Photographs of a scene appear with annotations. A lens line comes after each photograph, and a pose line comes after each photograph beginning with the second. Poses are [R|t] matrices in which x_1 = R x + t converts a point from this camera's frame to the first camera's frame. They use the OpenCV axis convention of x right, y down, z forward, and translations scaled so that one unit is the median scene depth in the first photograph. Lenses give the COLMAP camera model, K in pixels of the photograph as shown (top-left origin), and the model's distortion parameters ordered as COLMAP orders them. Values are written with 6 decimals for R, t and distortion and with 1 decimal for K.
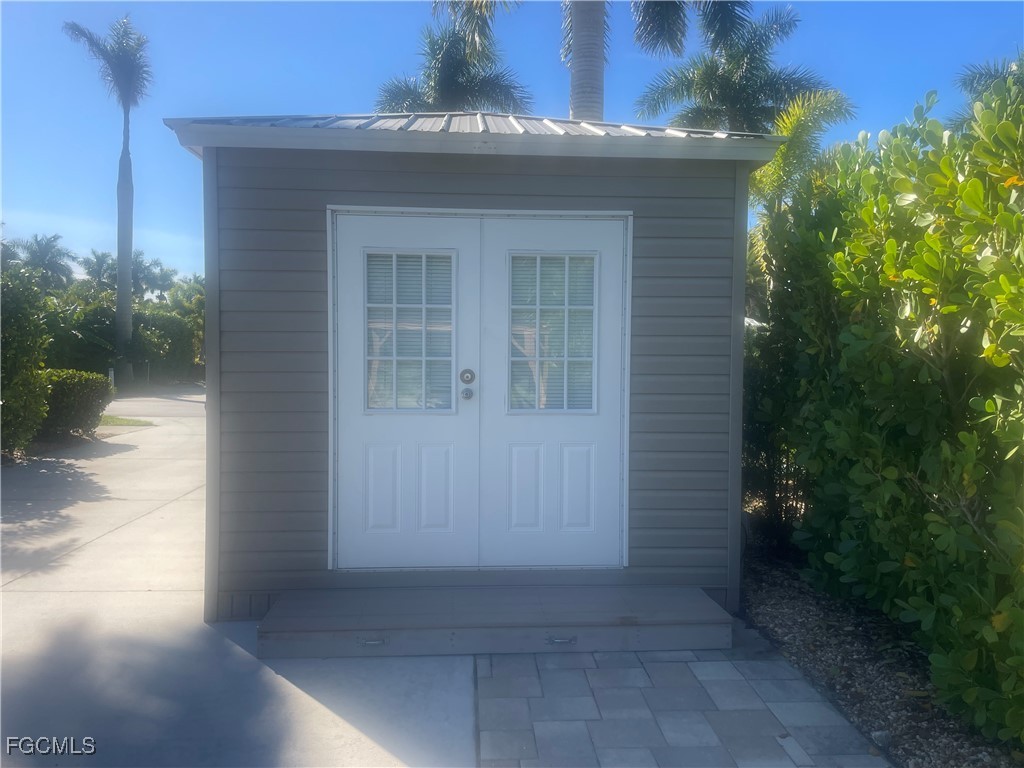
lens RADIAL K [[769.0, 0, 514.4], [0, 769.0, 382.5], [0, 0, 1]] dist [0.072754, -0.092322]
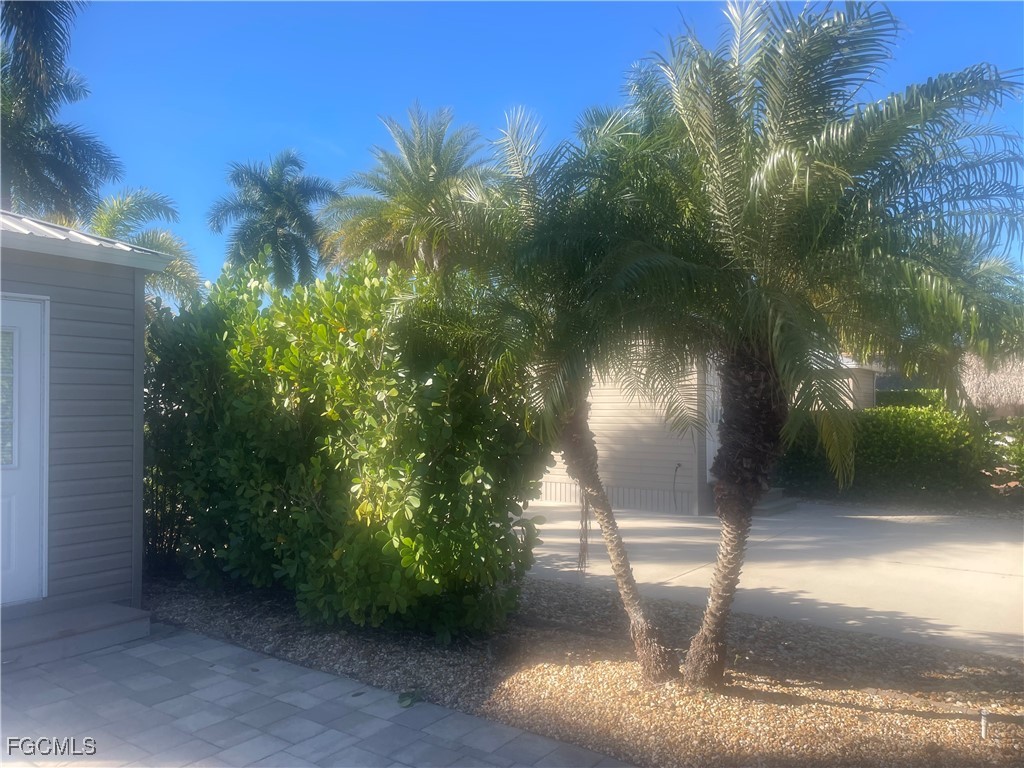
lens RADIAL K [[769.0, 0, 514.0], [0, 769.0, 385.6], [0, 0, 1]] dist [0.072754, -0.092322]
pose [[0.634307, 0.010000, 0.773017, -0.525790], [0.037898, 0.998312, -0.044012, -0.005196], [-0.772152, 0.057213, 0.632857, -0.513093]]
